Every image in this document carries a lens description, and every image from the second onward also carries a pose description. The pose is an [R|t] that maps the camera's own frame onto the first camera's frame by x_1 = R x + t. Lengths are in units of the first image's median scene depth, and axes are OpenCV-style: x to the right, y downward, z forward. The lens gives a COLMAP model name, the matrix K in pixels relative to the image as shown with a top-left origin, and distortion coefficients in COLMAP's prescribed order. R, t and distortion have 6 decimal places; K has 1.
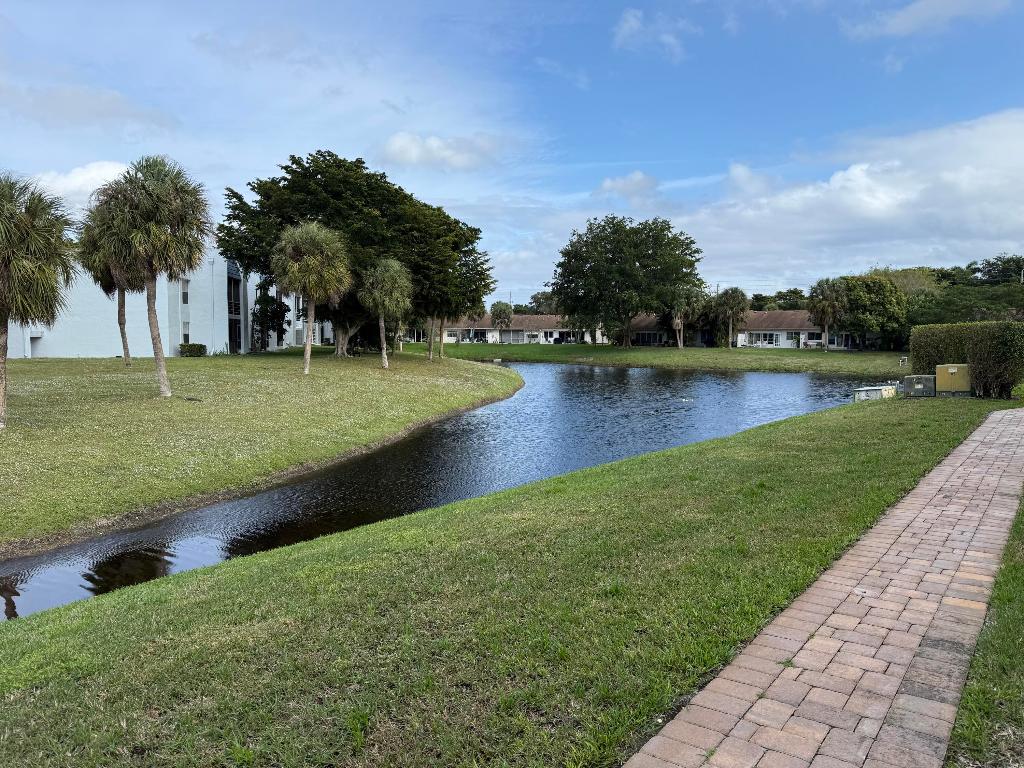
lens RADIAL K [[691.5, 0, 512.0], [0, 691.5, 384.0], [0, 0, 1]] dist [0.004635, -0.000452]
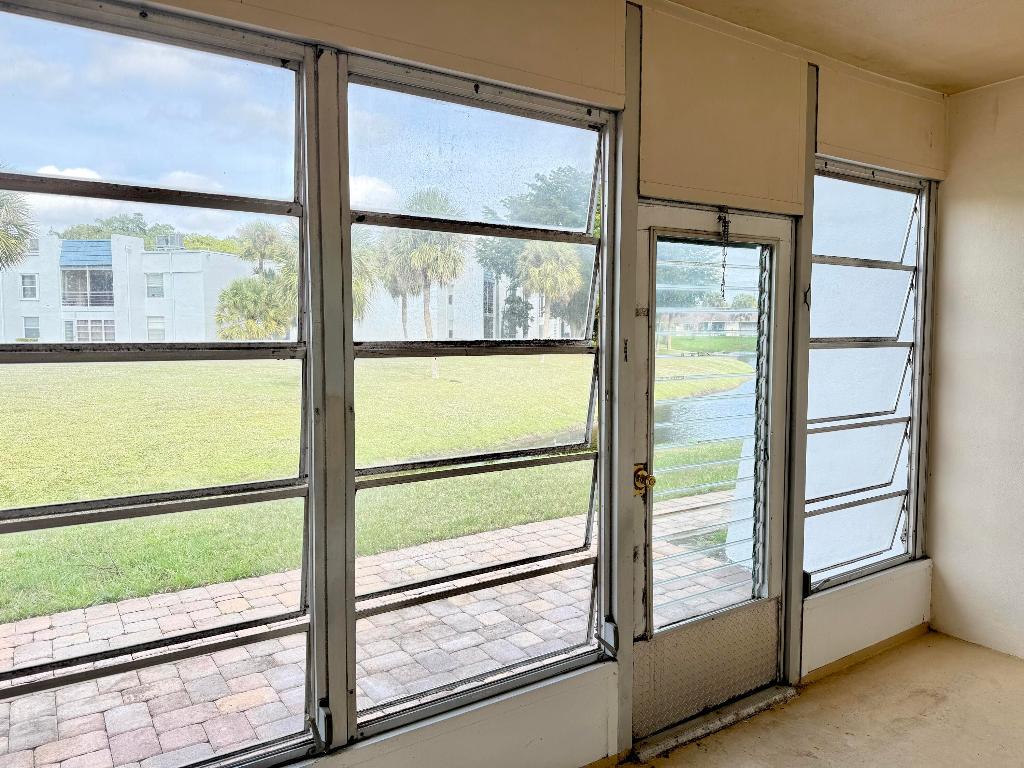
lens RADIAL K [[751.6, 0, 512.0], [0, 751.6, 384.0], [0, 0, 1]] dist [0.006084, 0.001693]
pose [[0.936533, 0.016727, -0.350179, 0.086533], [-0.015801, 0.999860, 0.005503, 0.012960], [0.350222, 0.000380, 0.936667, -0.184136]]
